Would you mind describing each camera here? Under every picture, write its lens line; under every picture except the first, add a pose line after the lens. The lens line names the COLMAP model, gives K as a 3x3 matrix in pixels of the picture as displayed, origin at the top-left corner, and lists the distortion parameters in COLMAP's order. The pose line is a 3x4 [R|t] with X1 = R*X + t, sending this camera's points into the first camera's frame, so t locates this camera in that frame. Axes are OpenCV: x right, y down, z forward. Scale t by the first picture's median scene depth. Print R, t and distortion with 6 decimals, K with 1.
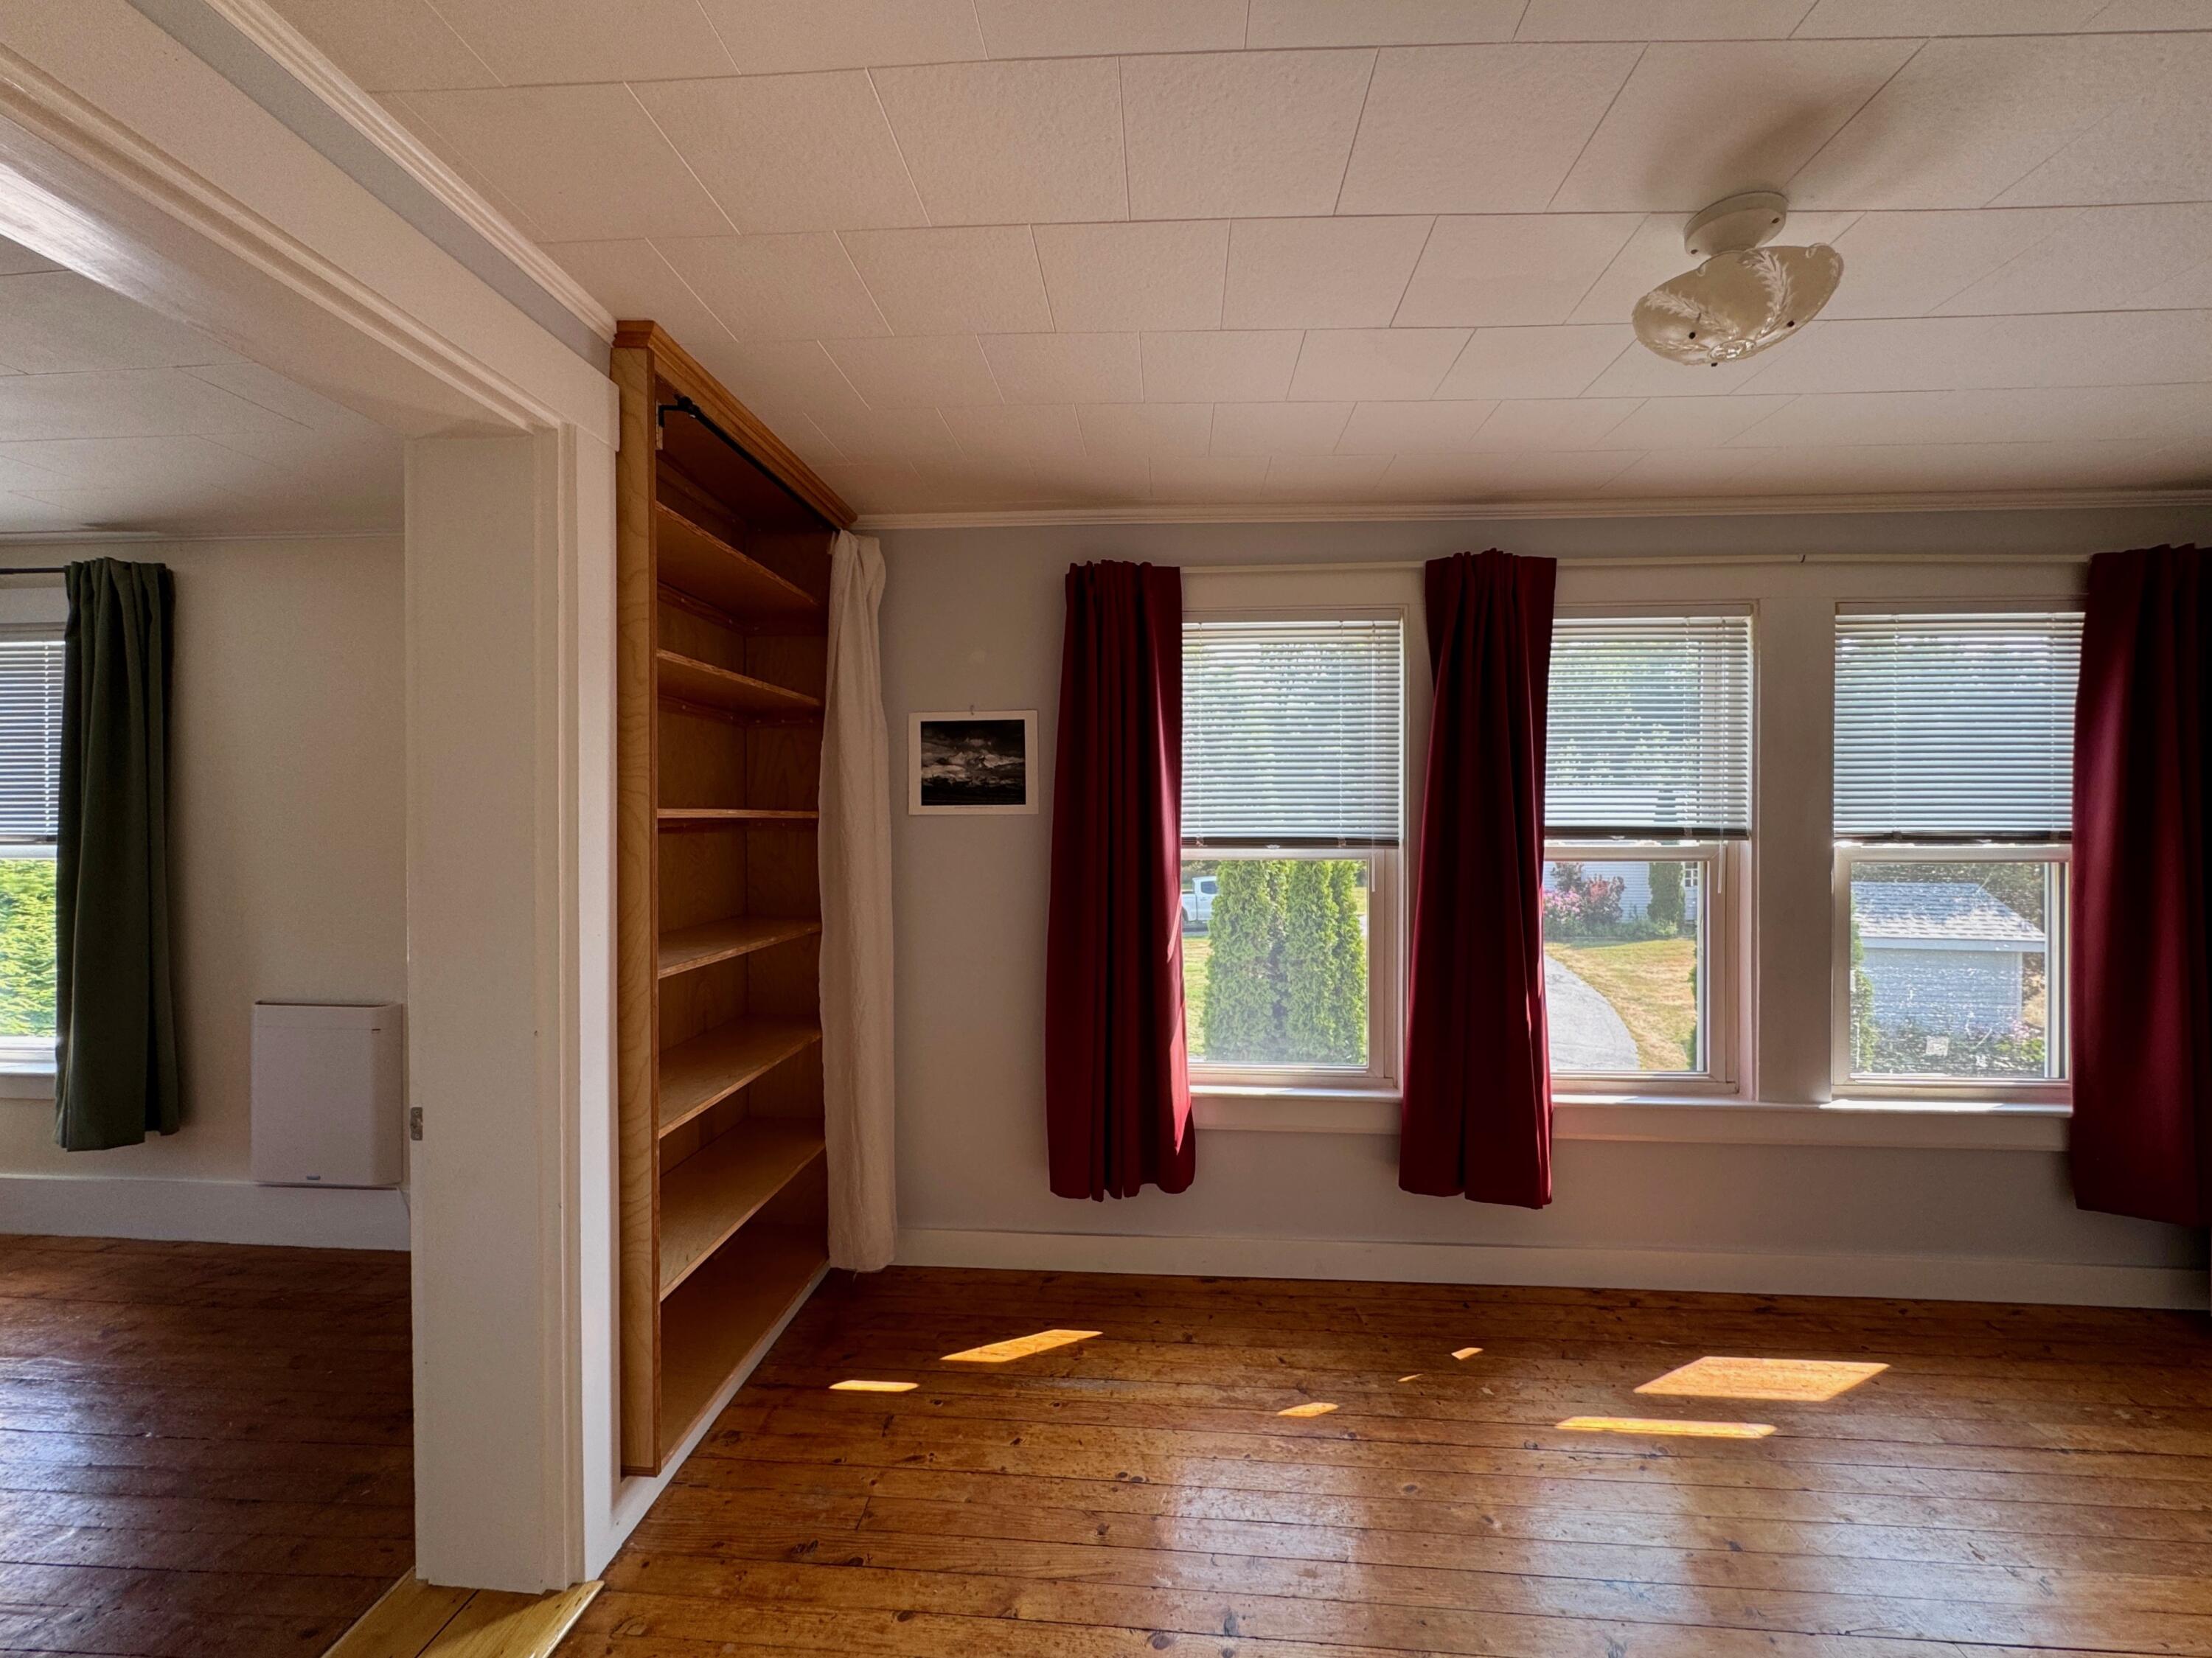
lens RADIAL K [[896.5, 0, 1076.3], [0, 896.5, 824.3], [0, 0, 1]] dist [-0.003244, 0.000680]
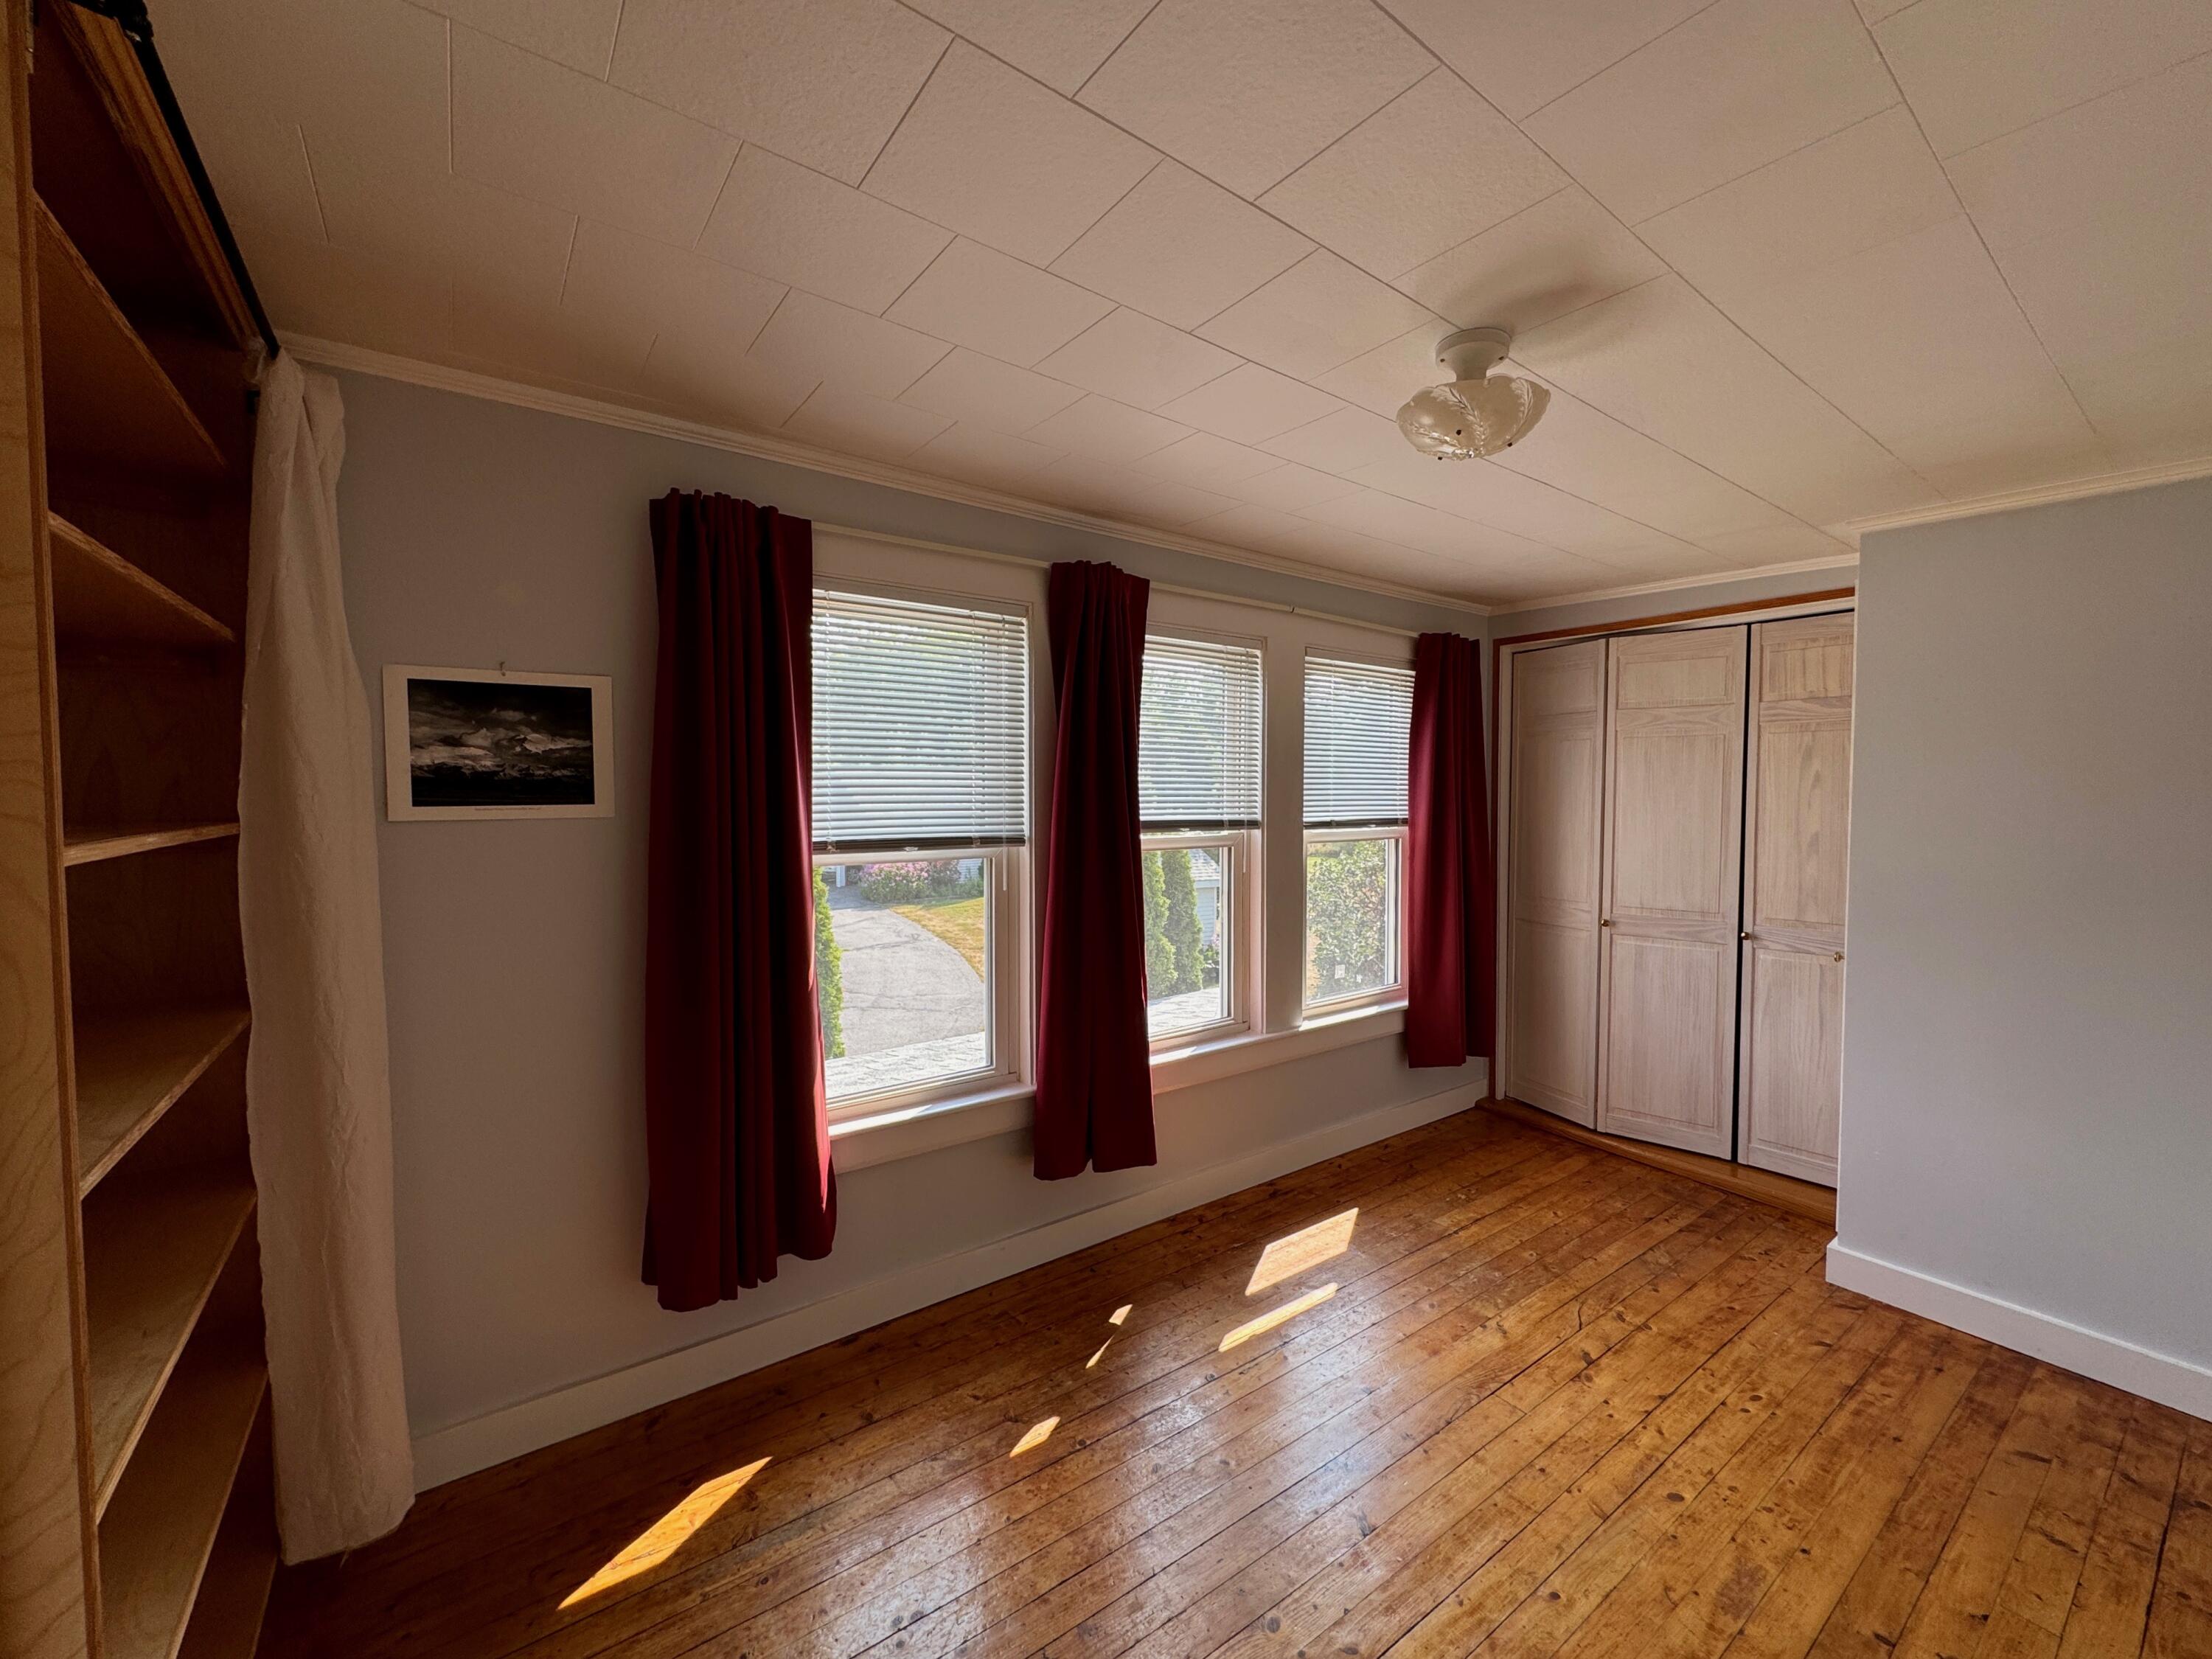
lens RADIAL K [[896.6, 0, 1106.5], [0, 896.6, 825.4], [0, 0, 1]] dist [-0.003244, 0.000680]
pose [[0.761026, -0.023641, 0.648291, -0.230352], [0.004819, 0.999514, 0.030792, -0.027221], [-0.648704, -0.020309, 0.760770, 0.181671]]
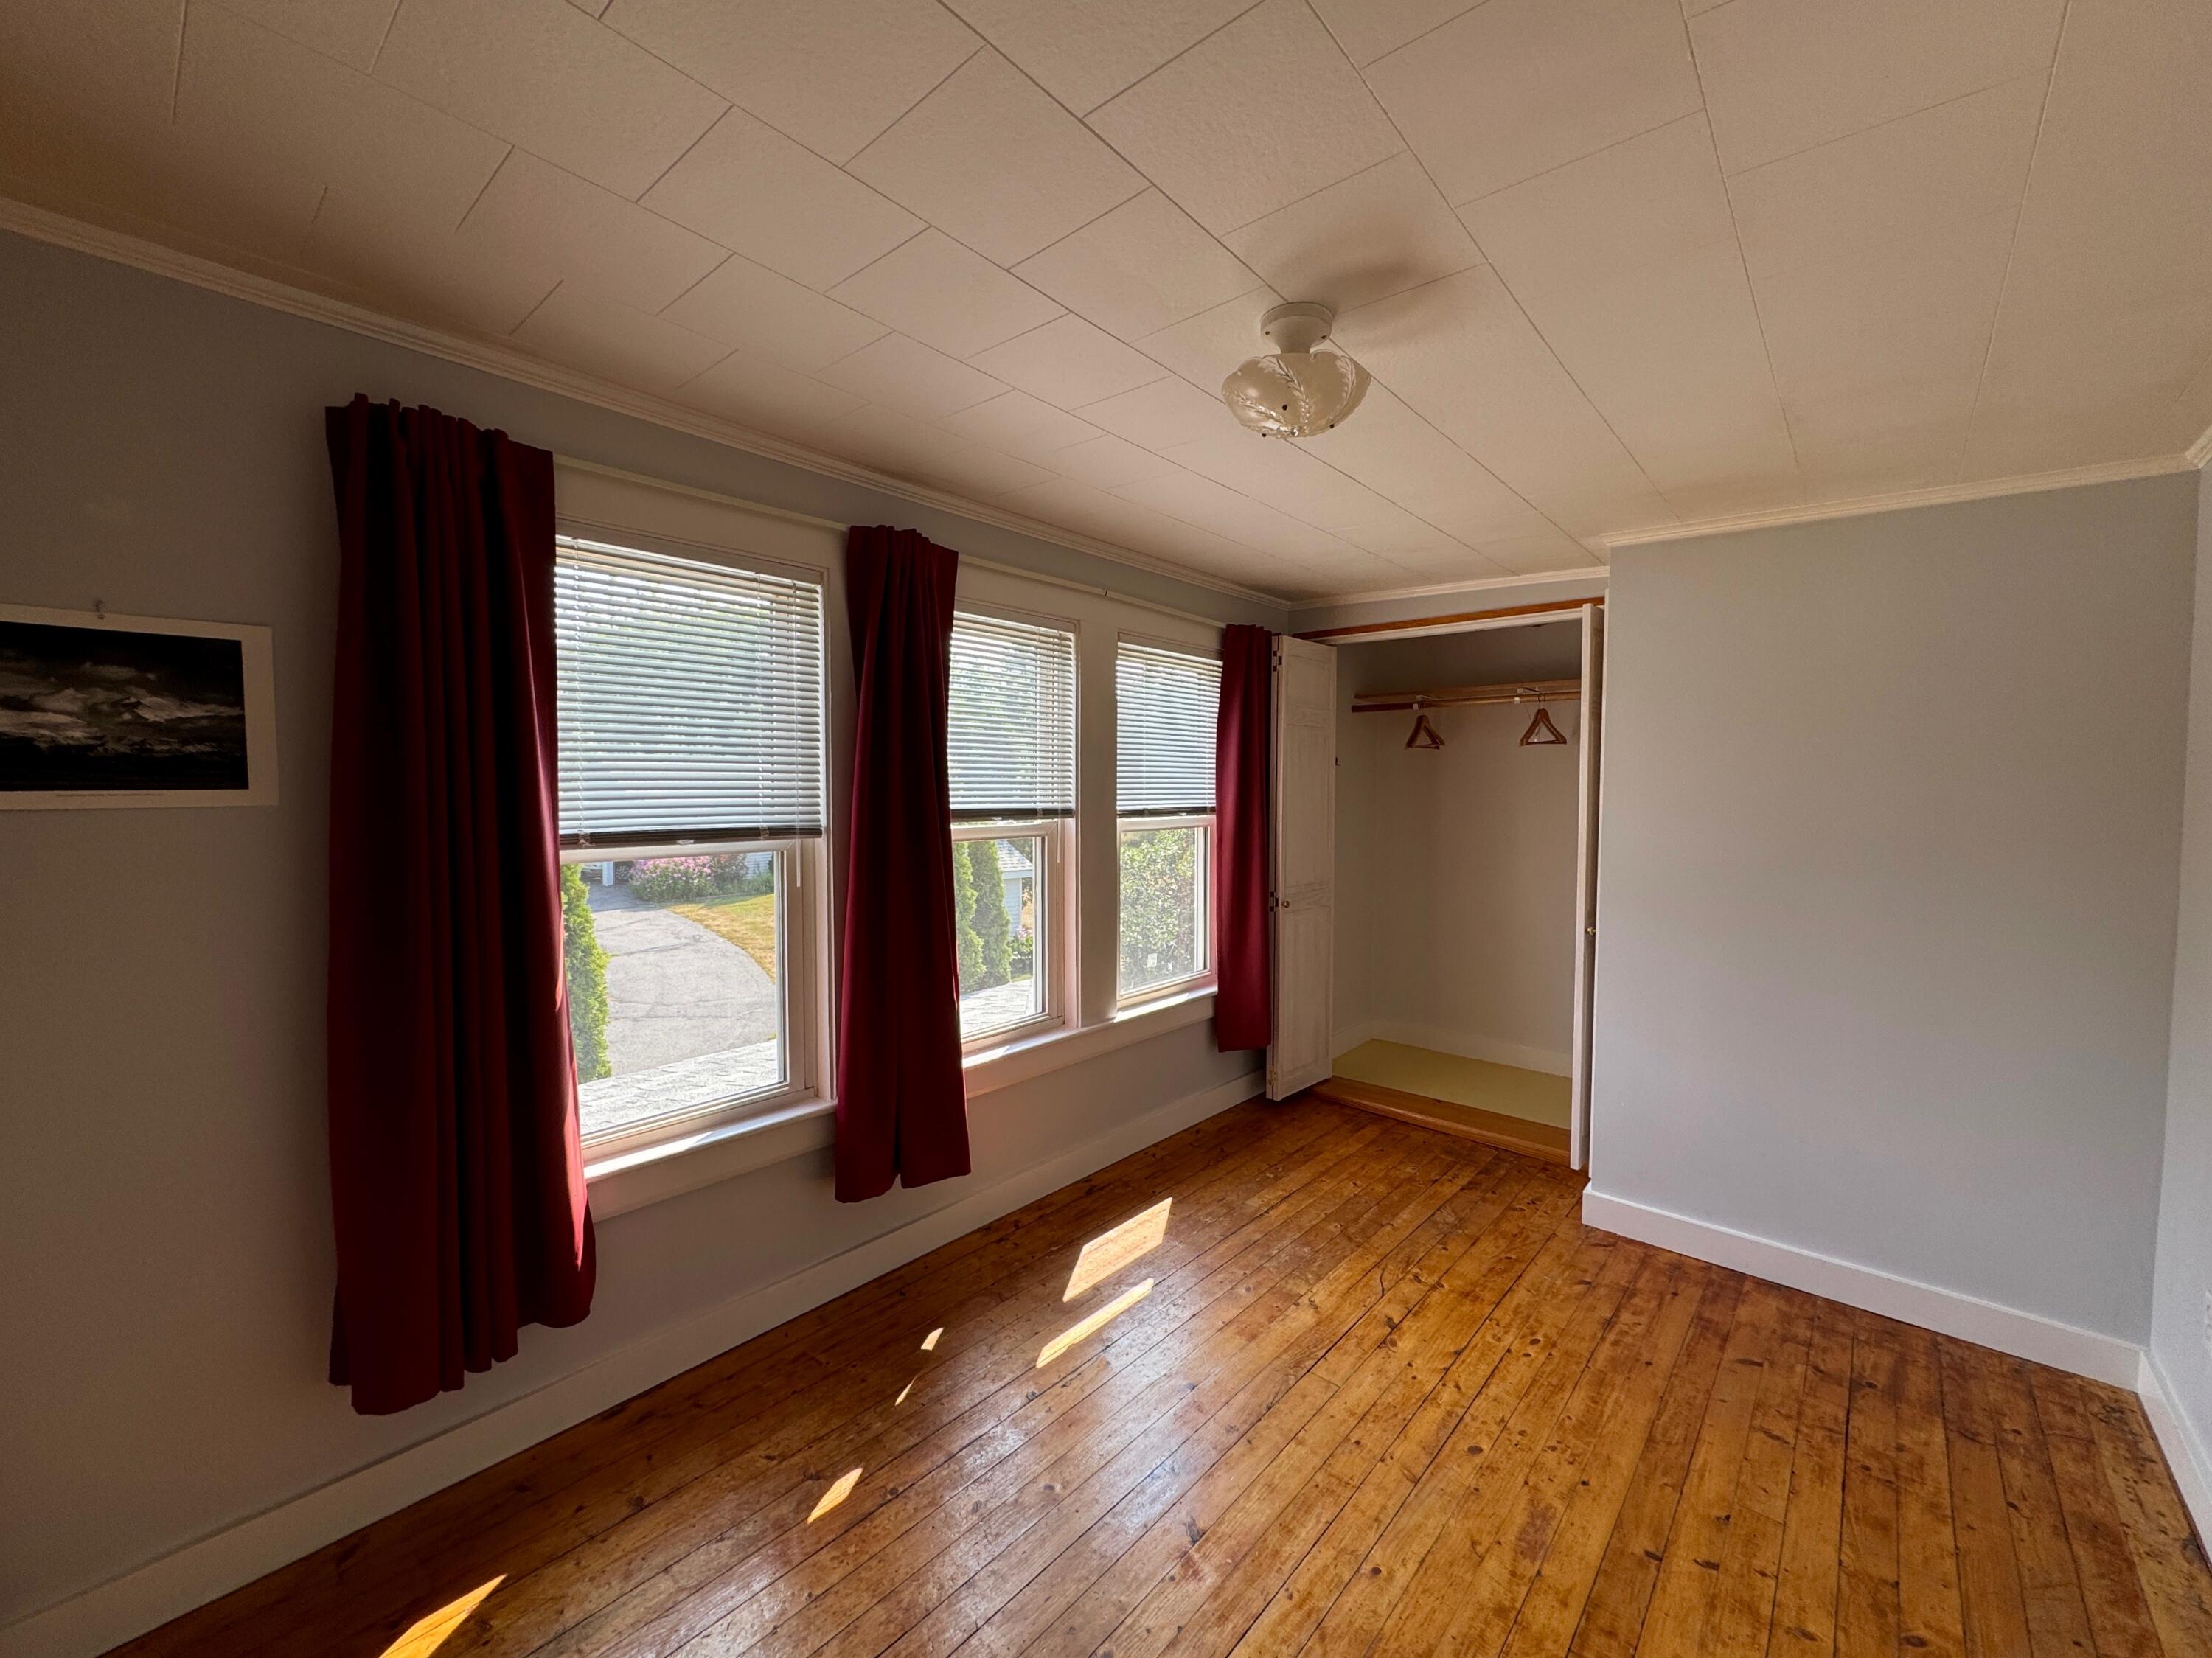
lens RADIAL K [[896.5, 0, 1110.0], [0, 896.5, 826.2], [0, 0, 1]] dist [-0.003244, 0.000680]
pose [[0.599068, -0.035559, 0.799908, -0.200491], [0.002768, 0.999099, 0.042340, -0.022676], [-0.800693, -0.023150, 0.598627, 0.226862]]
